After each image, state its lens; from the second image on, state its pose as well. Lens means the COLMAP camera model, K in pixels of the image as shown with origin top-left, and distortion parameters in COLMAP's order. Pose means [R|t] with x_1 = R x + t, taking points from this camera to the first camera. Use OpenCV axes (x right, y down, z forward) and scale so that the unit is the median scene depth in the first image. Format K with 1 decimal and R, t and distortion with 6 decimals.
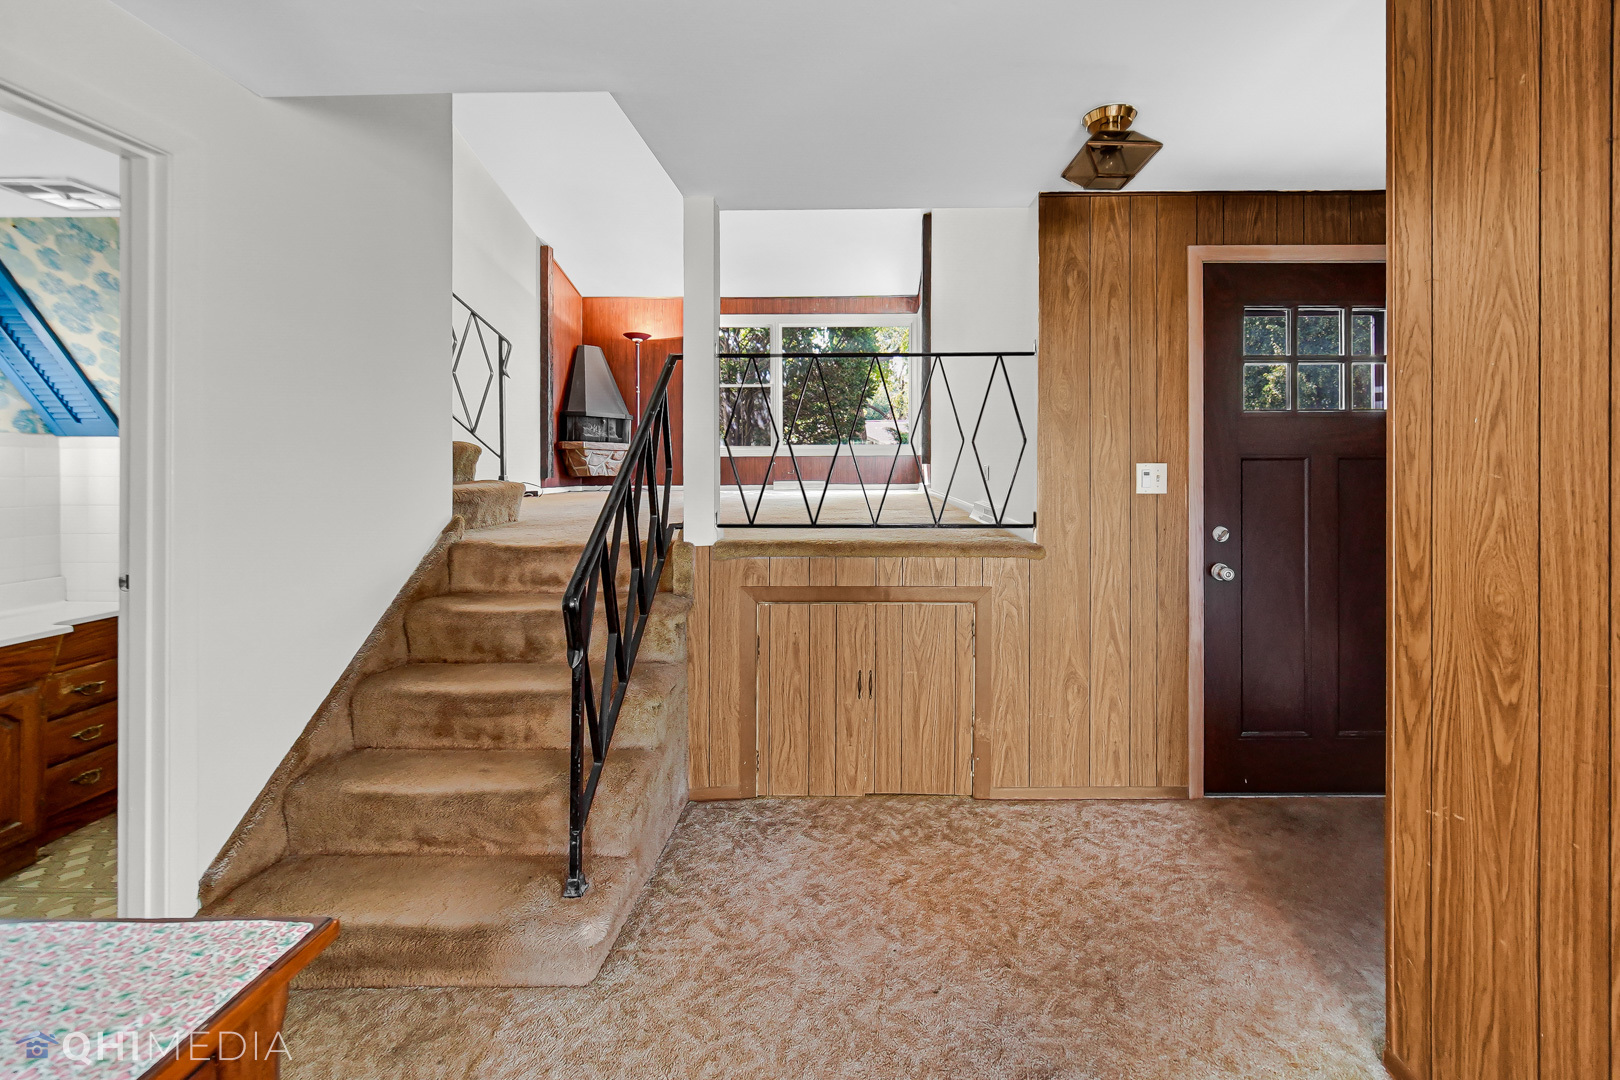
lens RADIAL K [[696.5, 0, 873.4], [0, 696.5, 463.9], [0, 0, 1]] dist [0.001876, 0.000639]
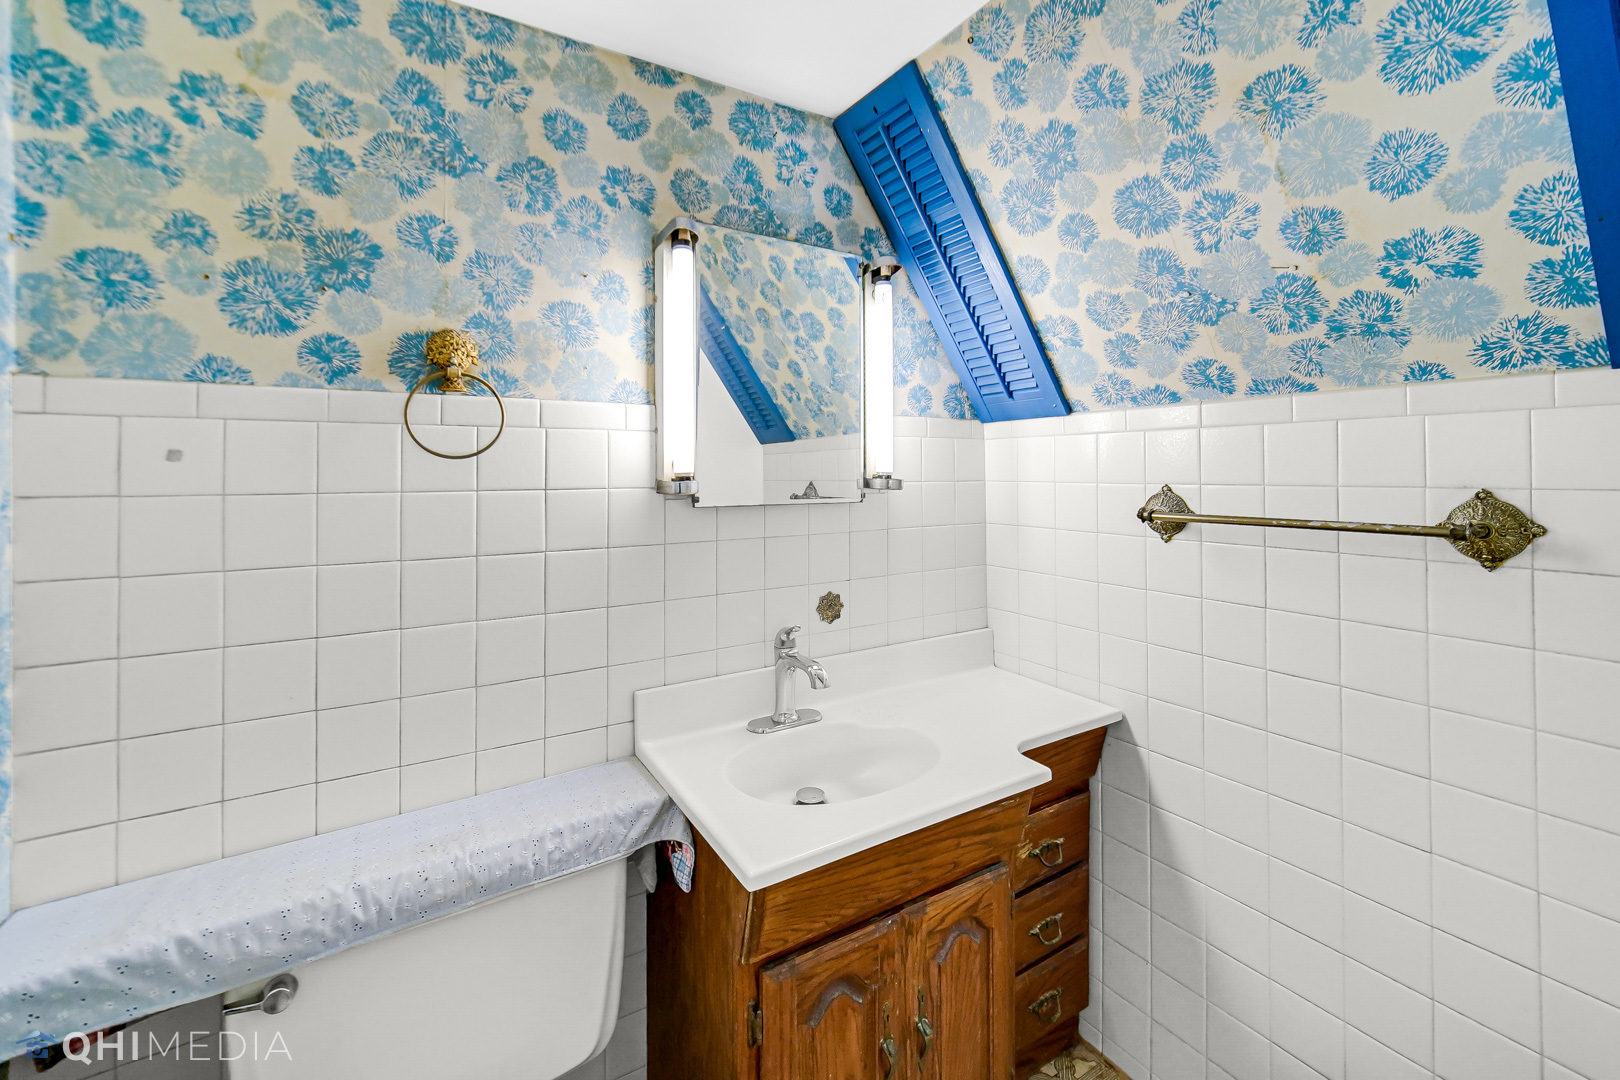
lens RADIAL K [[678.4, 0, 779.9], [0, 678.4, 472.6], [0, 0, 1]] dist [-0.001195, -0.000146]
pose [[0.515744, -0.006518, -0.856718, -0.772647], [0.005684, 0.999975, -0.004187, 0.012345], [0.856724, -0.002710, 0.515768, 0.537071]]
